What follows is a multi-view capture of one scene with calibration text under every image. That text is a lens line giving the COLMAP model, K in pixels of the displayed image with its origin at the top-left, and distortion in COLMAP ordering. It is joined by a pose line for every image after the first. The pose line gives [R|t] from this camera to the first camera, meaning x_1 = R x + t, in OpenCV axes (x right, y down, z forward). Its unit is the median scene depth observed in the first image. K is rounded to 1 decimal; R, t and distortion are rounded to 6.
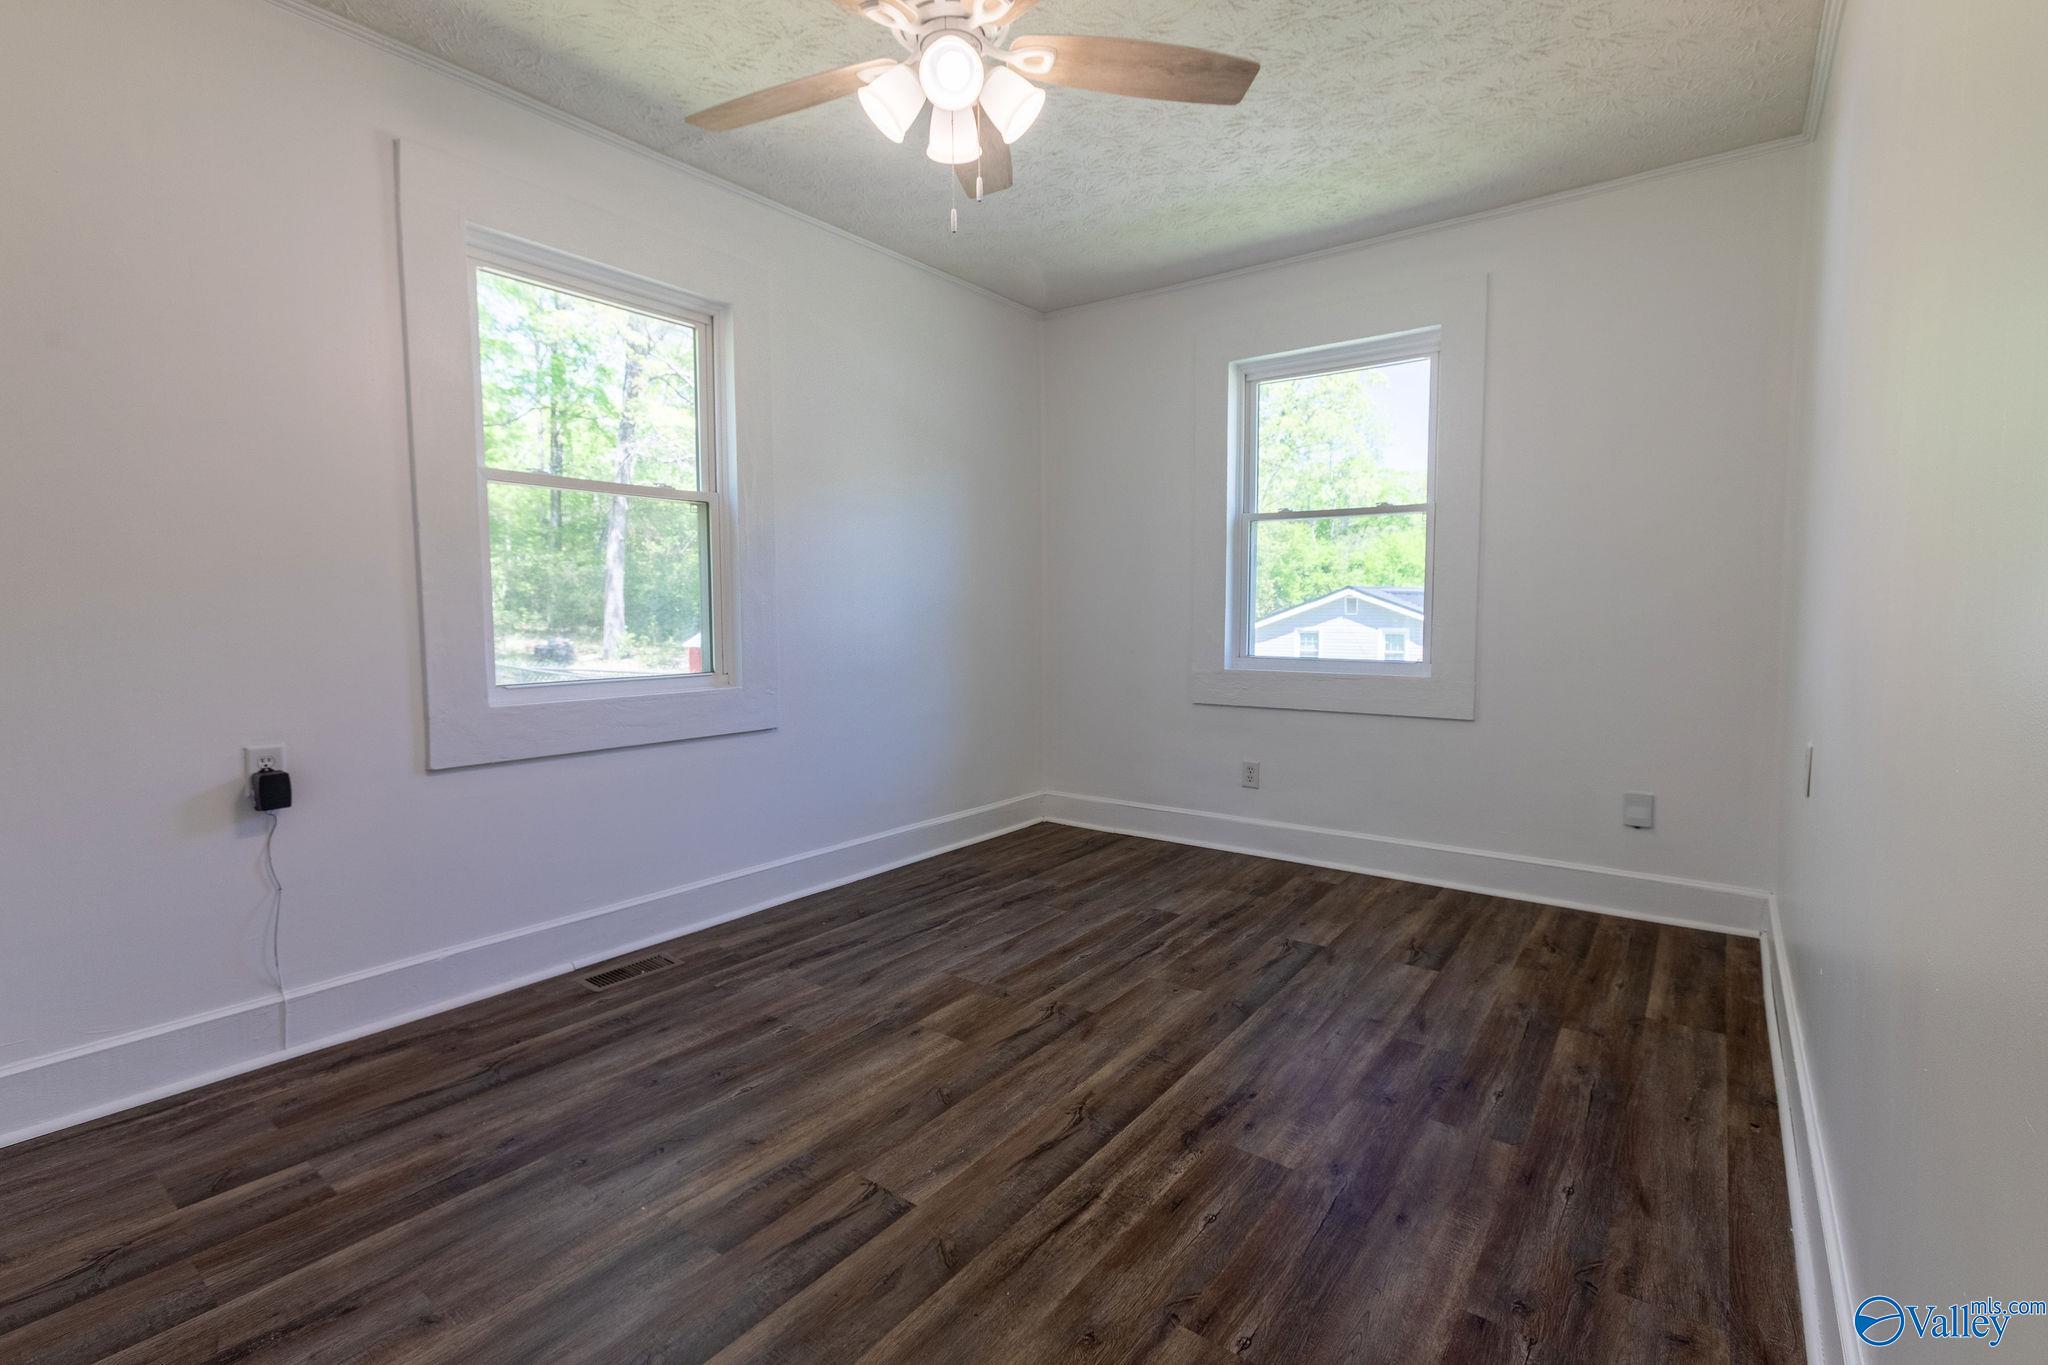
lens RADIAL K [[935.4, 0, 1024.0], [0, 935.4, 682.5], [0, 0, 1]] dist [-0.015019, 0.008433]
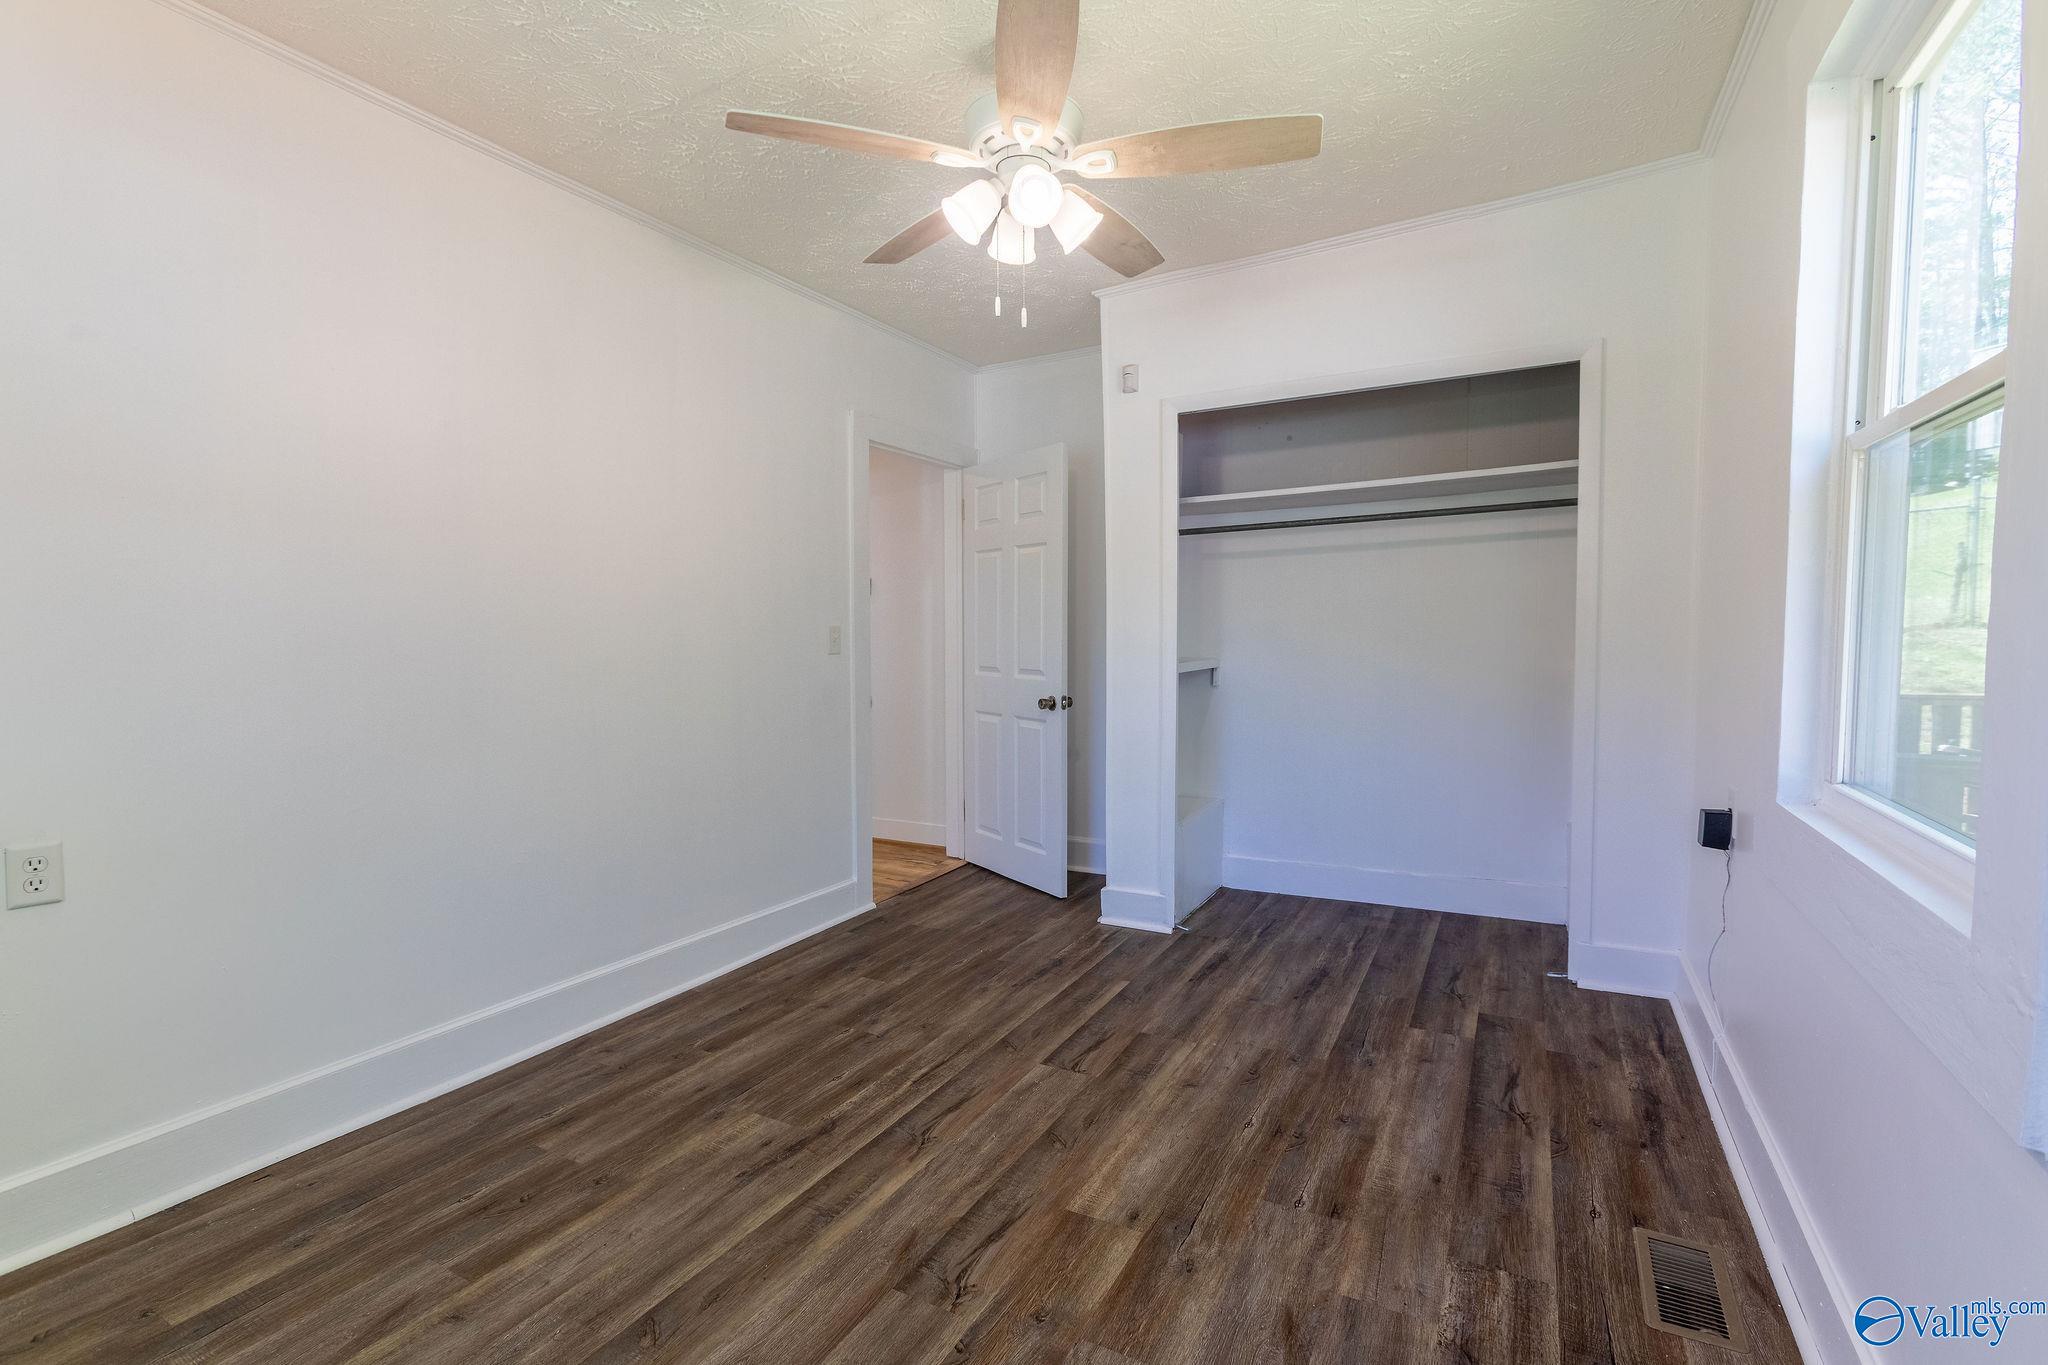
lens RADIAL K [[1001.6, 0, 1038.1], [0, 1001.6, 658.1], [0, 0, 1]] dist [0.065149, -0.010502]
pose [[-0.989275, 0.019815, -0.144715, 0.085333], [0.003901, 0.993987, 0.109431, -0.200696], [0.146013, 0.107693, -0.983403, 2.031307]]
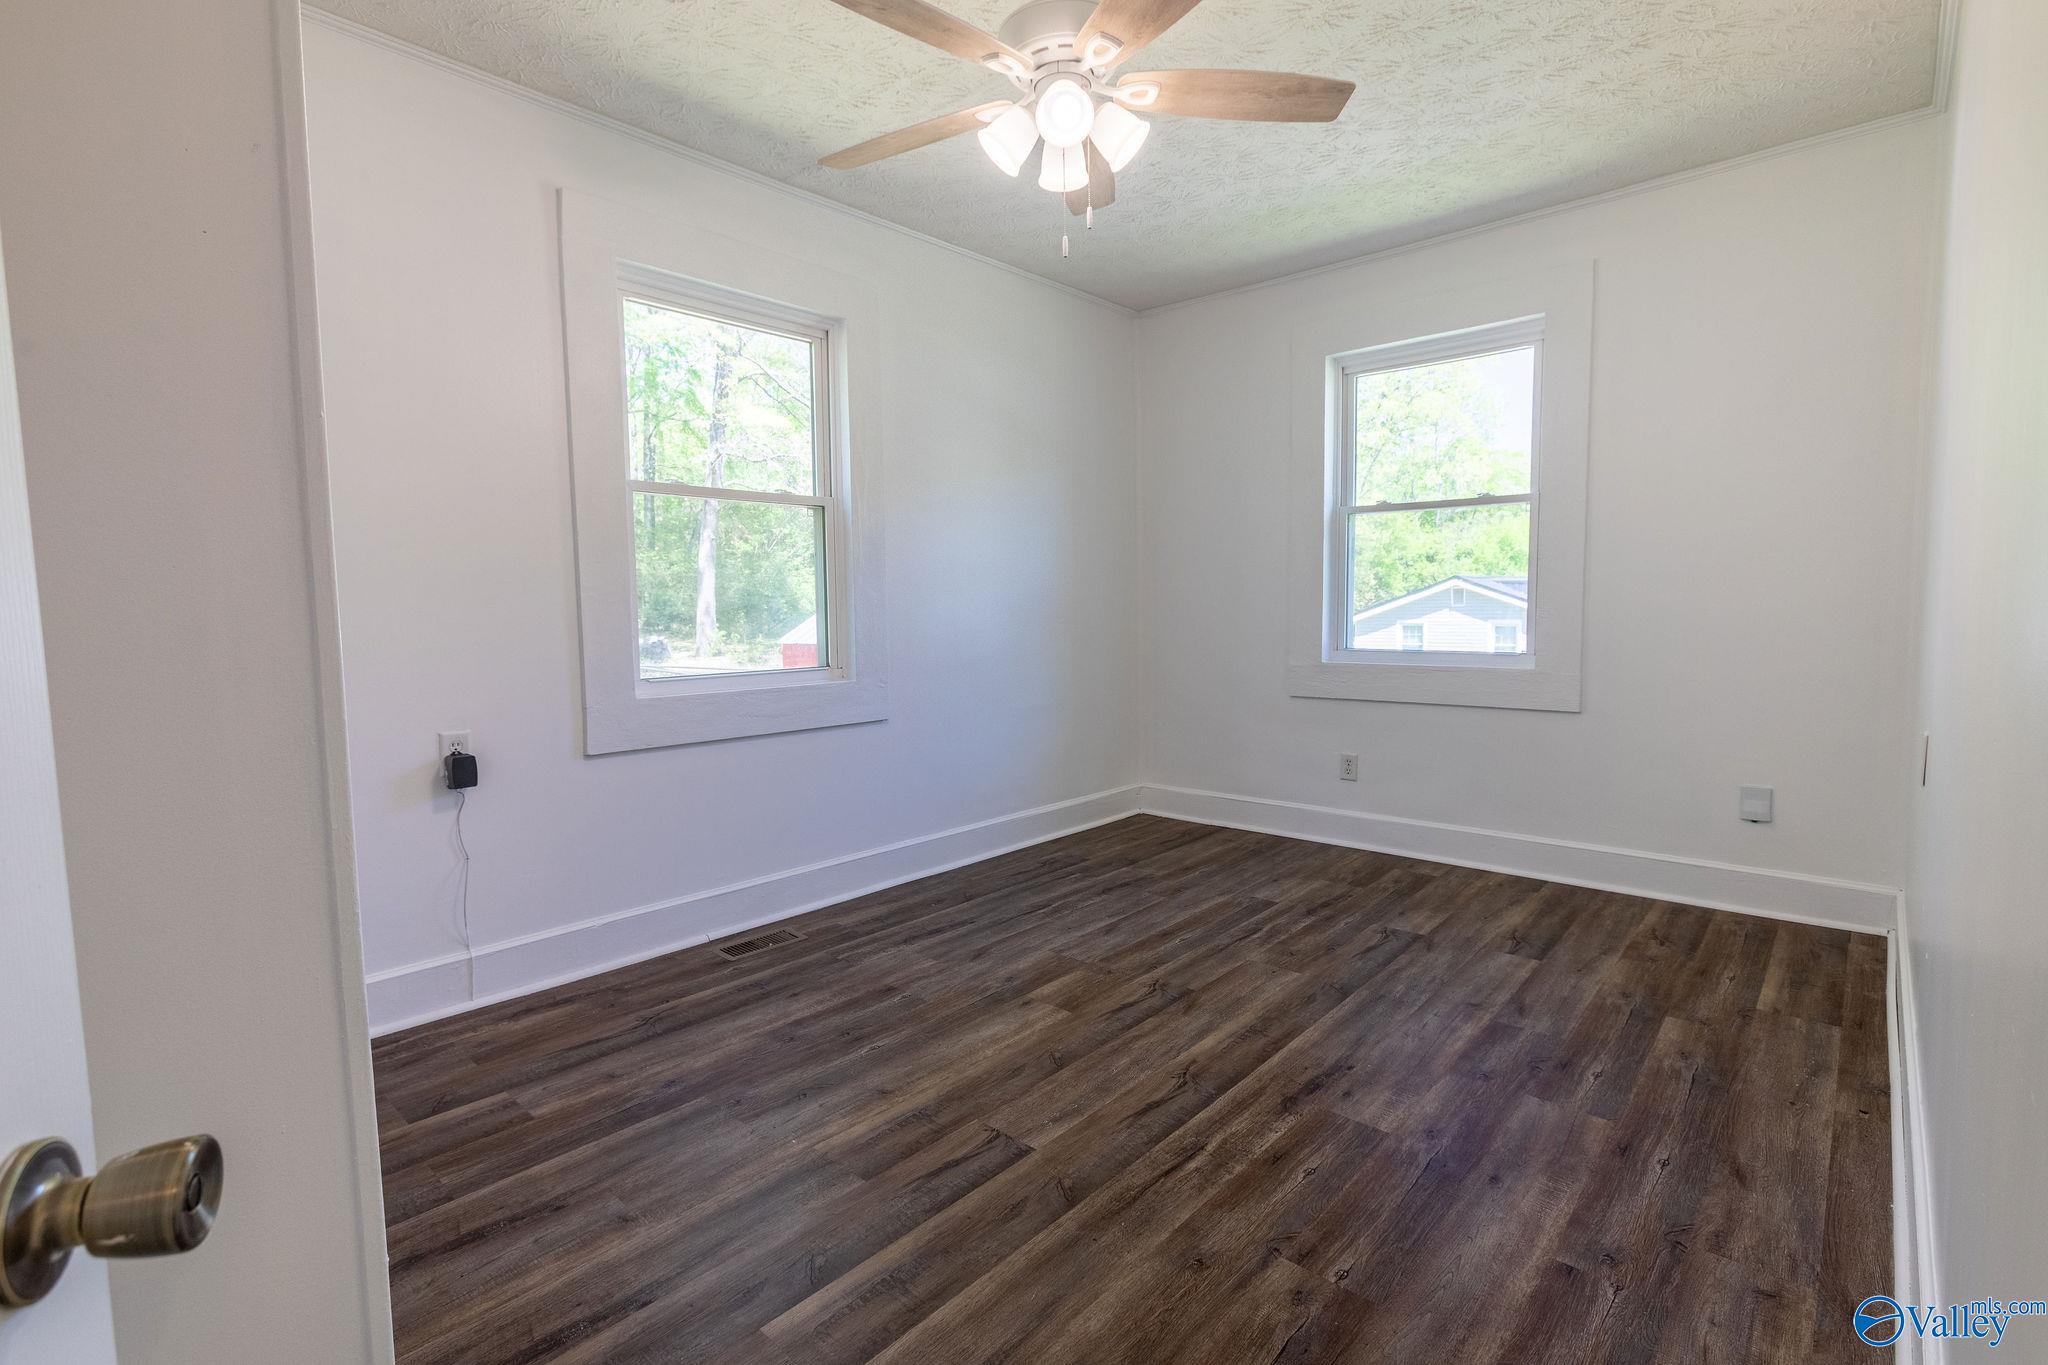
lens RADIAL K [[955.4, 0, 1024.0], [0, 955.4, 682.5], [0, 0, 1]] dist [-0.017300, 0.010225]
pose [[0.995805, -0.002706, -0.091460, -0.020585], [0.003046, 0.999989, 0.003578, 0.005888], [0.091449, -0.003842, 0.995802, -0.094733]]
